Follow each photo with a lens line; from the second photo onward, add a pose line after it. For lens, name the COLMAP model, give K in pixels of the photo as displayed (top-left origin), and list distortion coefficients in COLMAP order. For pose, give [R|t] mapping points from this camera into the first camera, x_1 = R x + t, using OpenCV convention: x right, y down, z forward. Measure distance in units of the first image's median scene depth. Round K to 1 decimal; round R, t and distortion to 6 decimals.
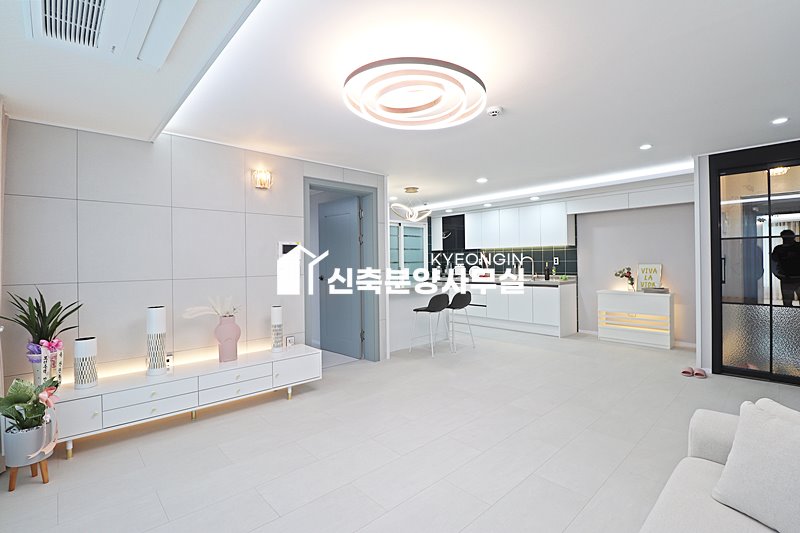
lens RADIAL K [[370.4, 0, 399.4], [0, 370.4, 264.3], [0, 0, 1]] dist [-0.005889, -0.009003]
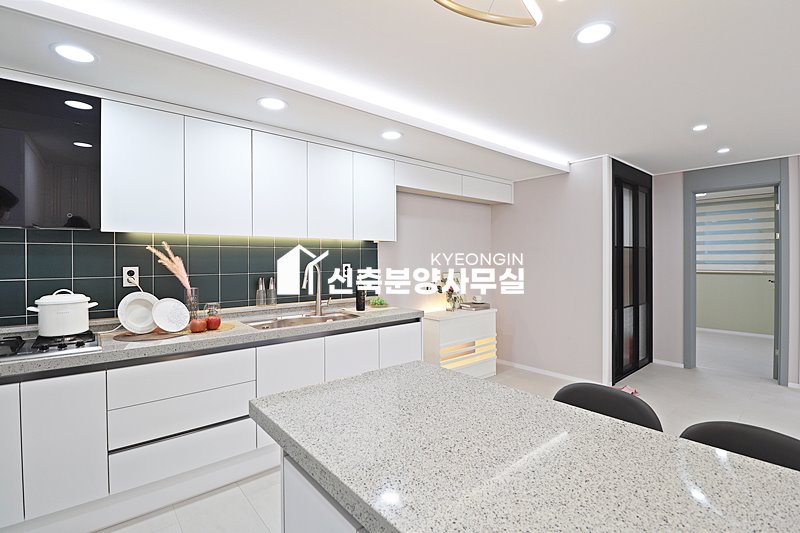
lens RADIAL K [[370.4, 0, 400.7], [0, 370.4, 260.6], [0, 0, 1]] dist [-0.005889, -0.009003]
pose [[0.051783, 0.007786, 0.998628, -0.111892], [0.013638, 0.999871, -0.008503, -0.022504], [-0.998565, 0.014059, 0.051670, 1.158687]]
